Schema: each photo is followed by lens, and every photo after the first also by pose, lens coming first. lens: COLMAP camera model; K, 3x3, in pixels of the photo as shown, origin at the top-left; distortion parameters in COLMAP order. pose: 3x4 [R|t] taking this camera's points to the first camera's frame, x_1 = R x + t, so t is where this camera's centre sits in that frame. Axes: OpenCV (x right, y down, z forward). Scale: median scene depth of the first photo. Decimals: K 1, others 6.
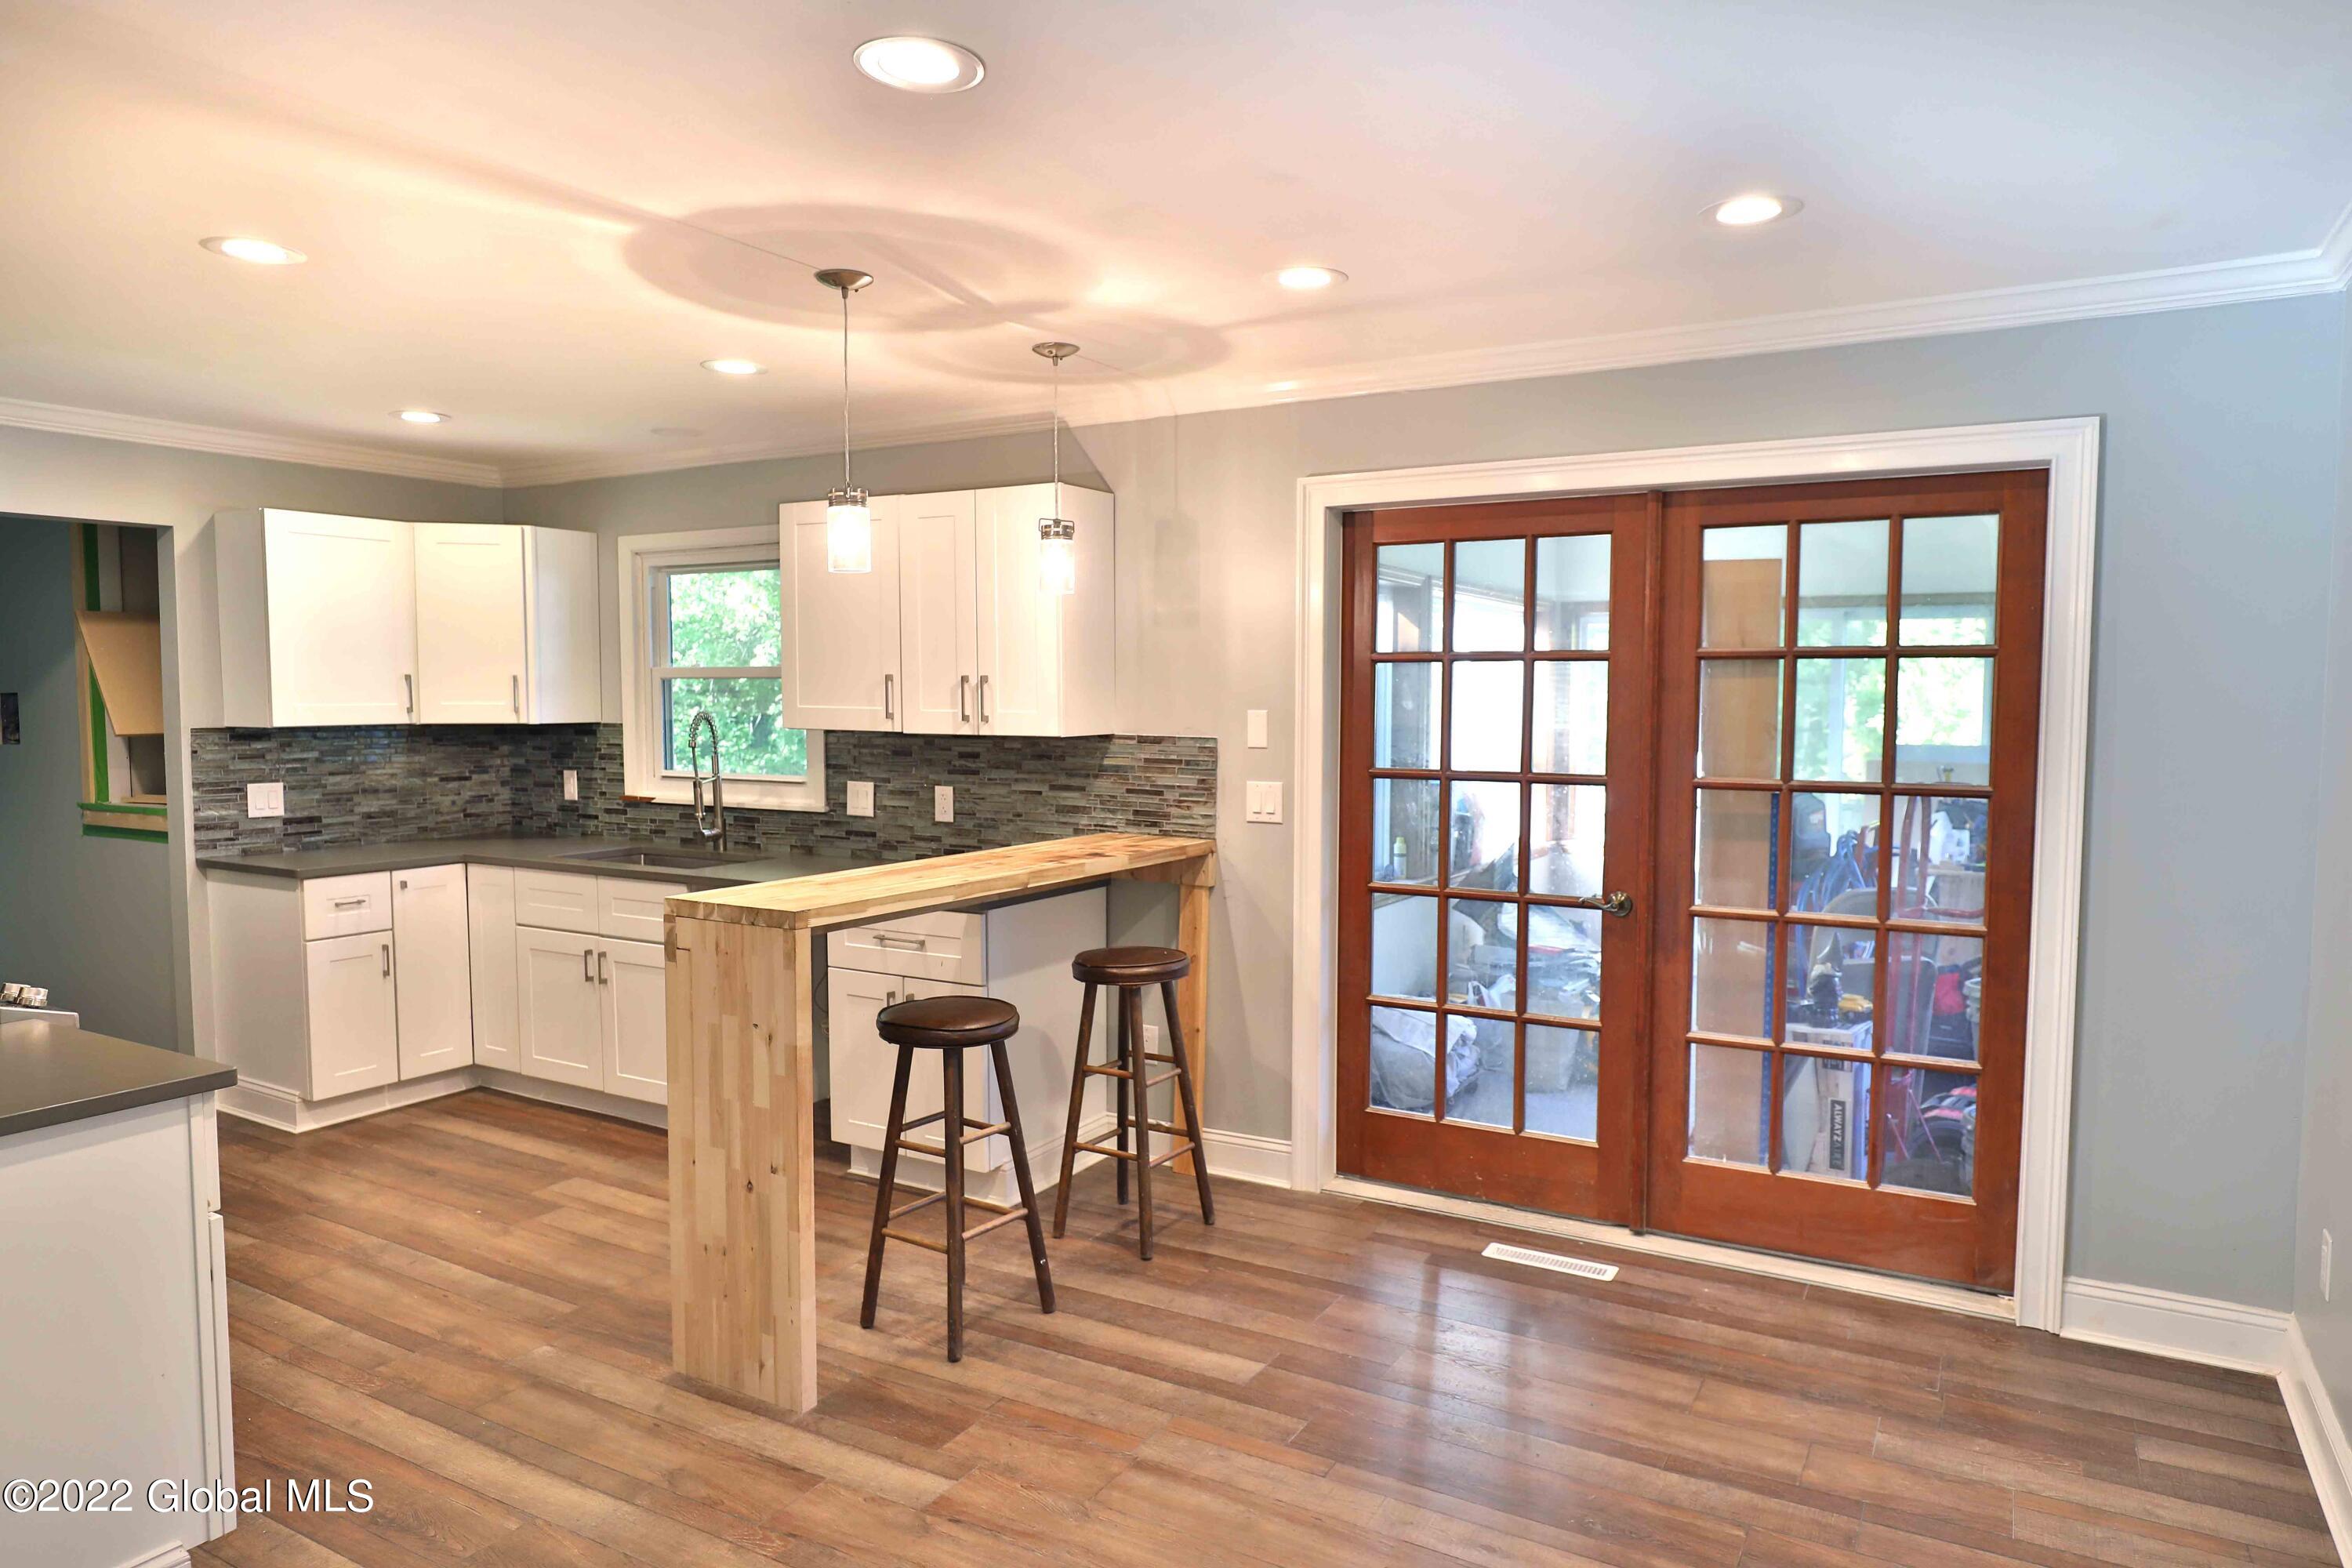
lens RADIAL K [[1443.3, 0, 1176.0], [0, 1443.3, 784.0], [0, 0, 1]] dist [-0.003359, 0.001520]
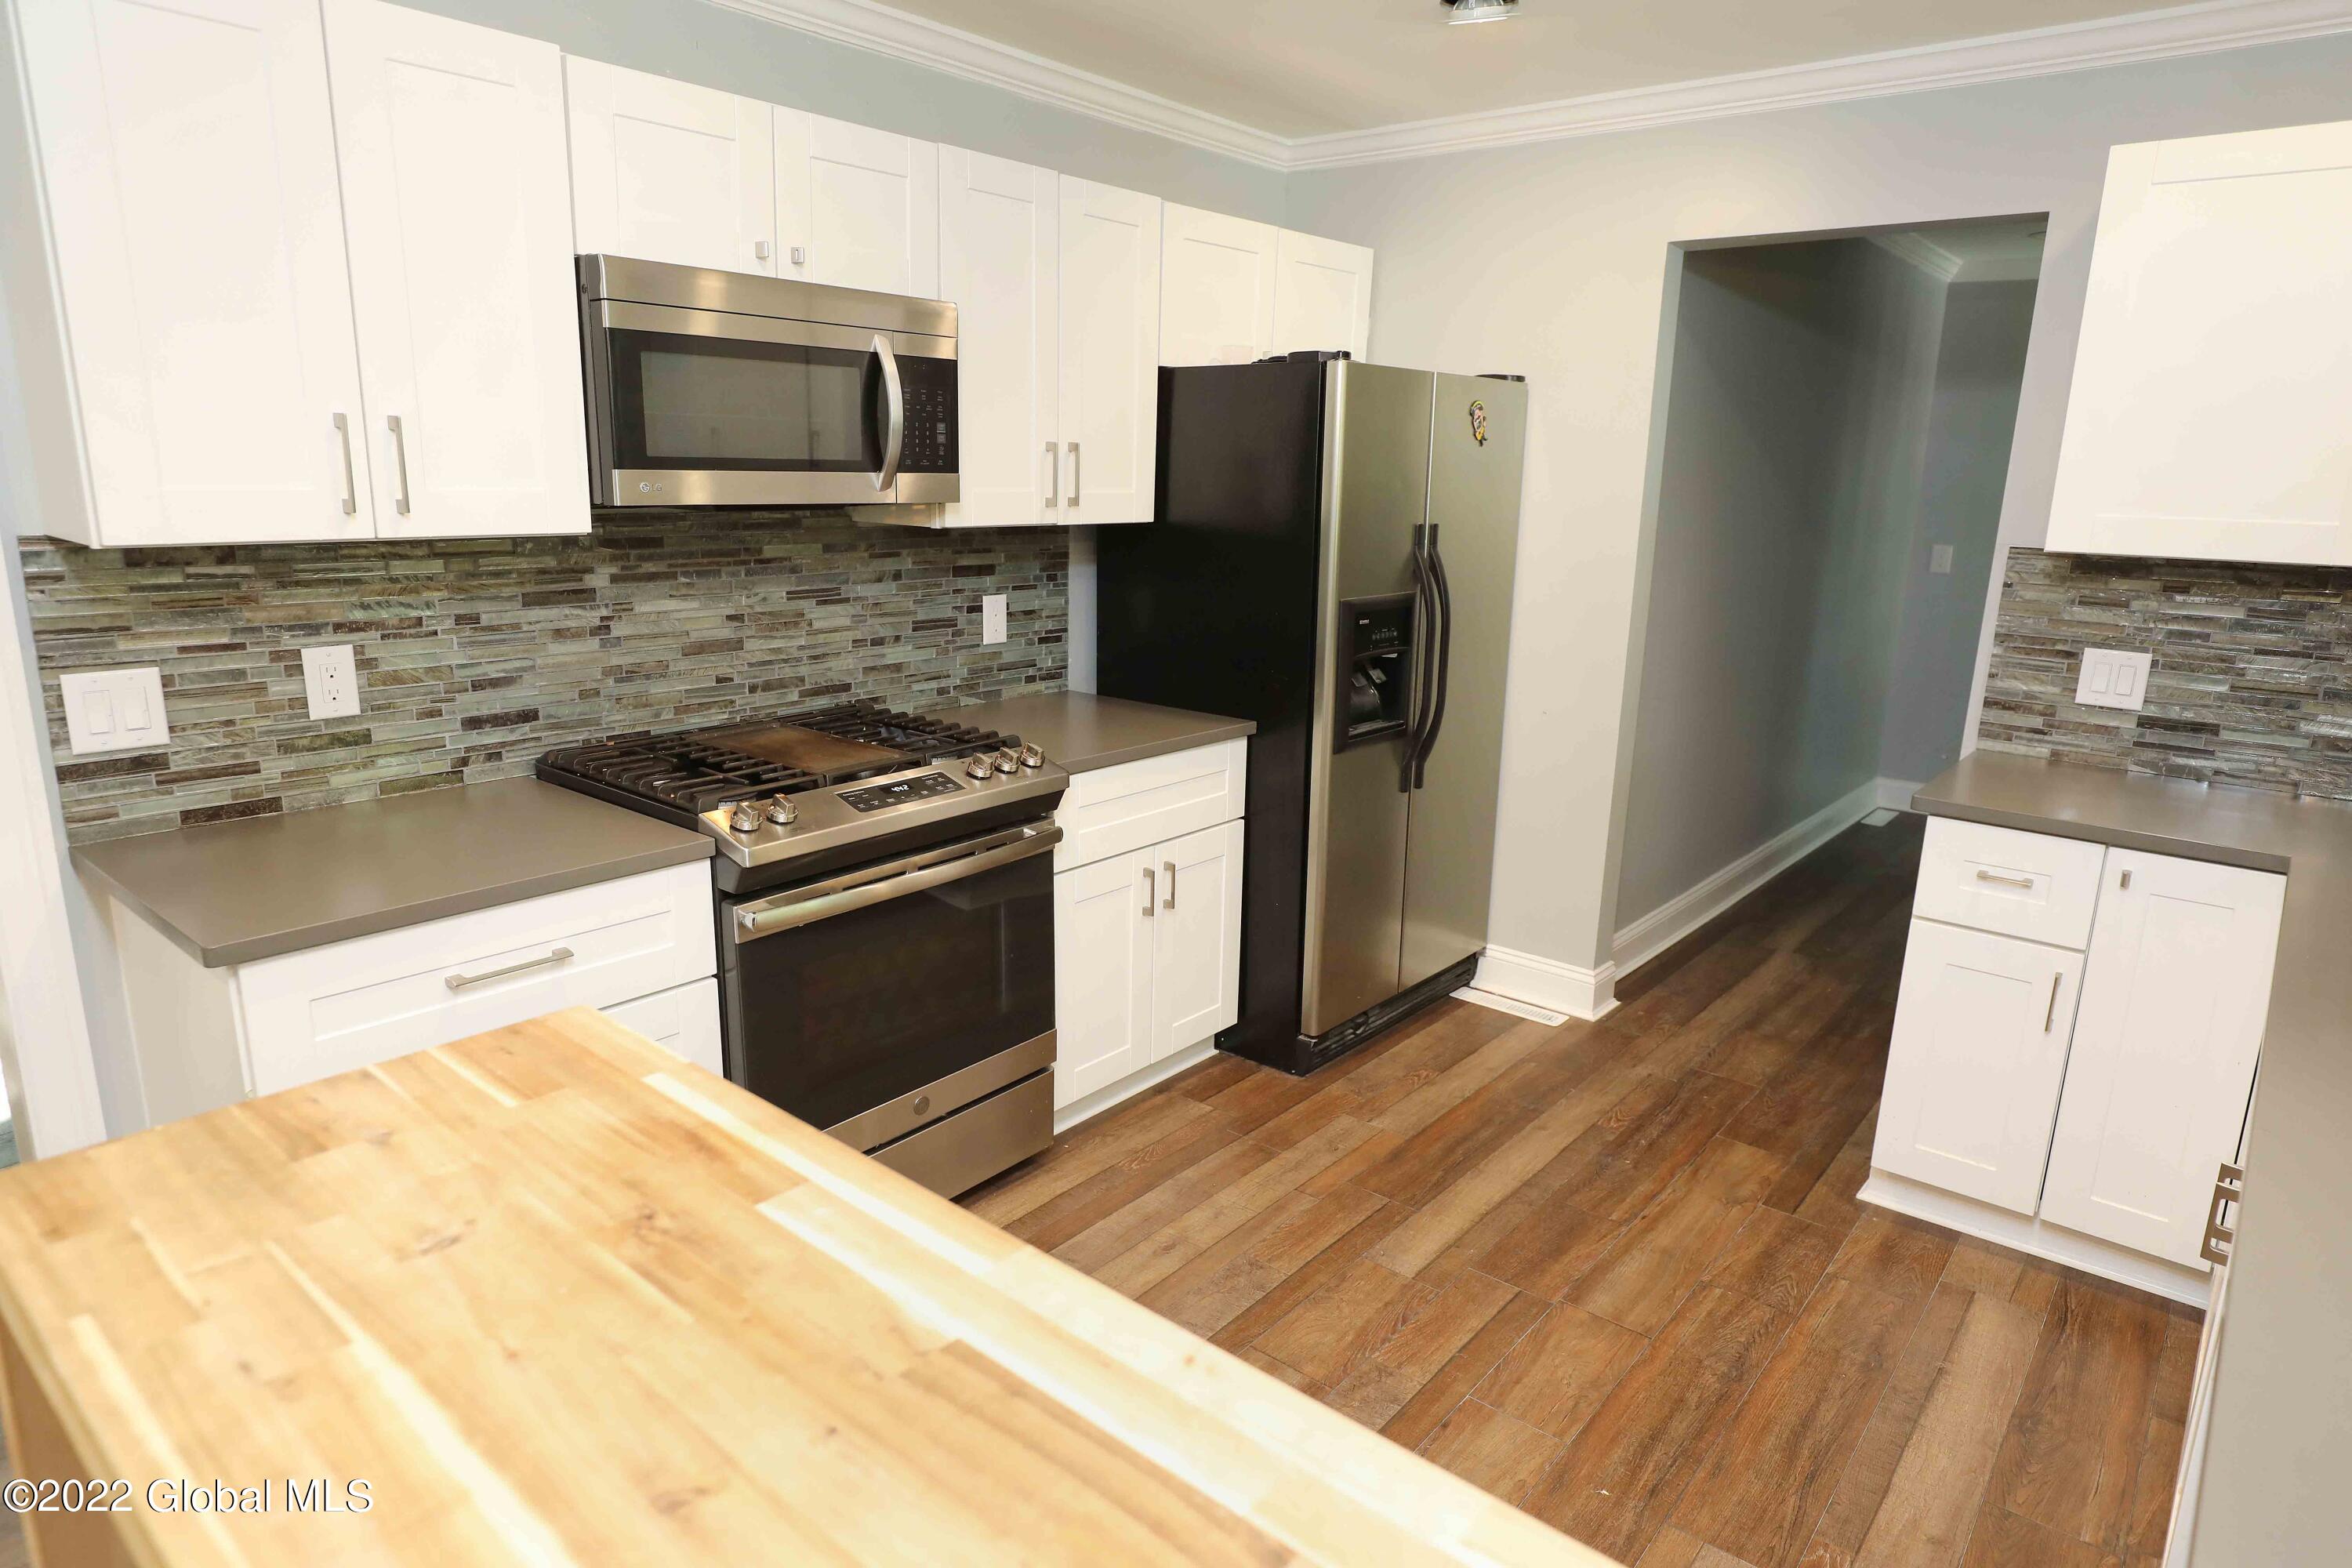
lens RADIAL K [[1360.9, 0, 1176.0], [0, 1360.9, 784.0], [0, 0, 1]] dist [-0.004178, -0.001435]
pose [[-0.162359, 0.222010, -0.961432, -0.026410], [-0.090071, 0.966957, 0.238497, -0.045747], [0.982612, 0.125319, -0.136997, 0.713876]]
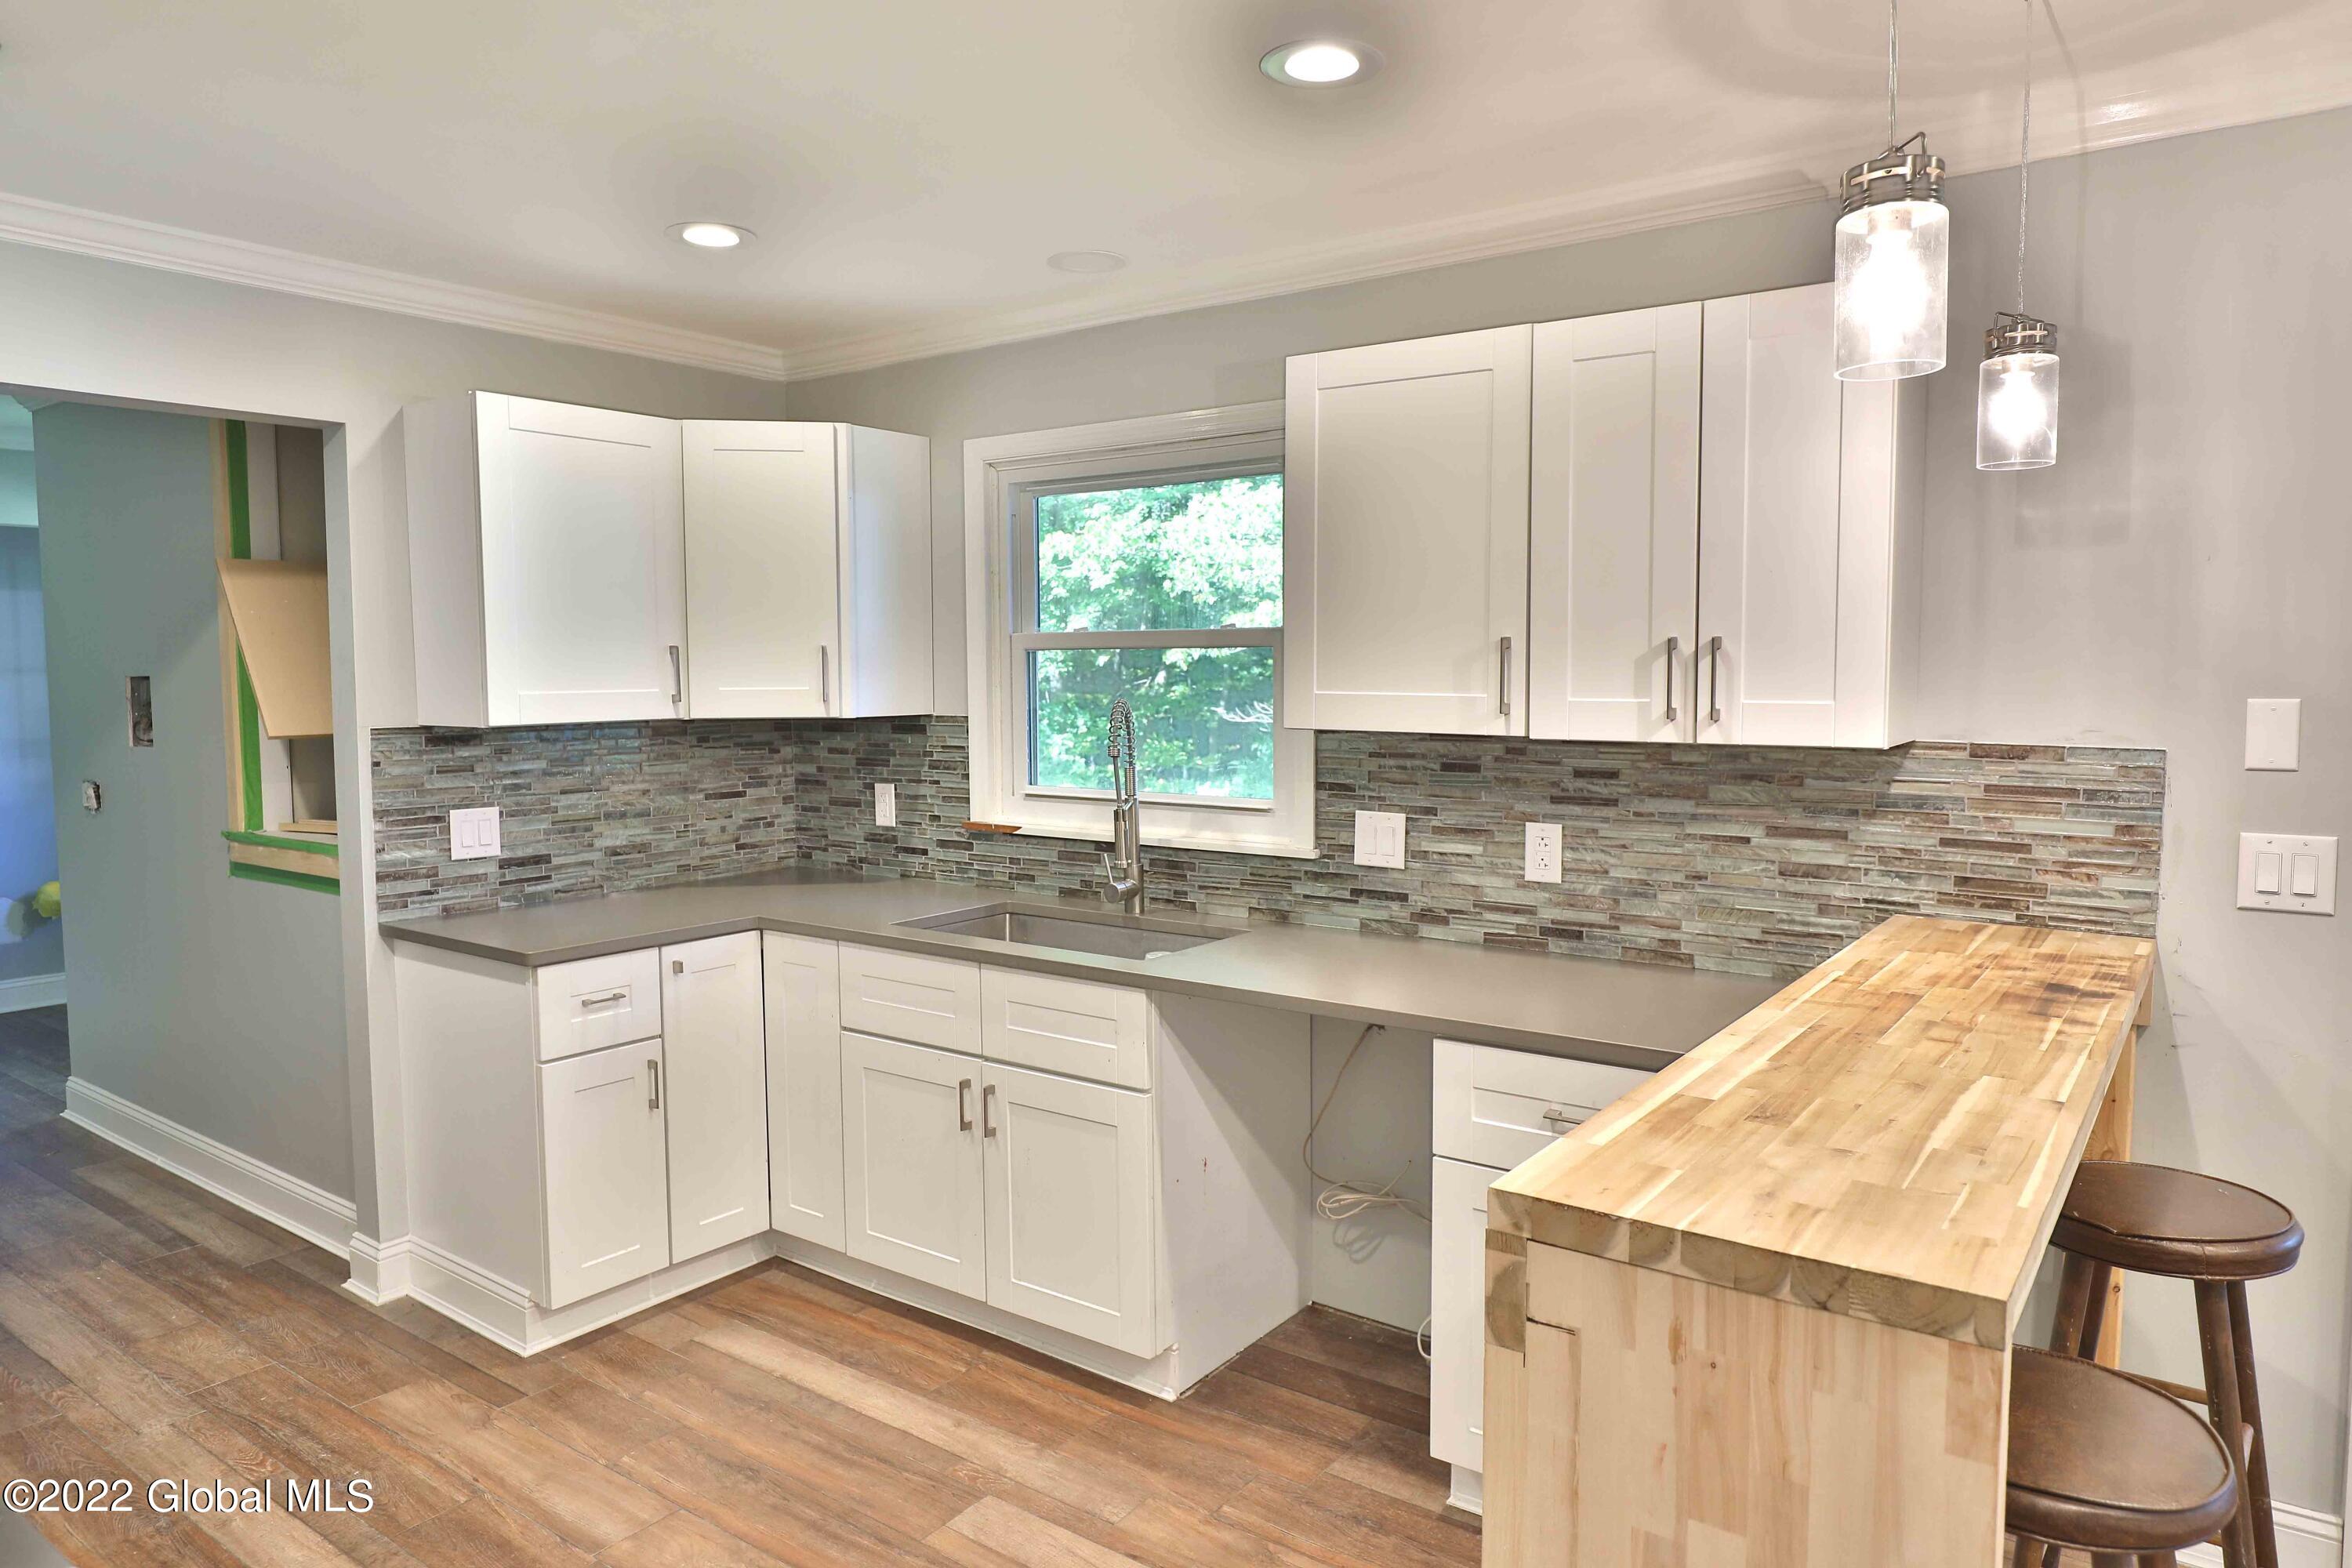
lens RADIAL K [[1485.6, 0, 1173.3], [0, 1485.6, 768.5], [0, 0, 1]] dist [-0.004369, -0.002591]
pose [[0.994626, 0.000956, -0.103533, -0.236655], [-0.000400, 0.999985, 0.005390, -0.023314], [0.103537, -0.005319, 0.994611, 0.345989]]
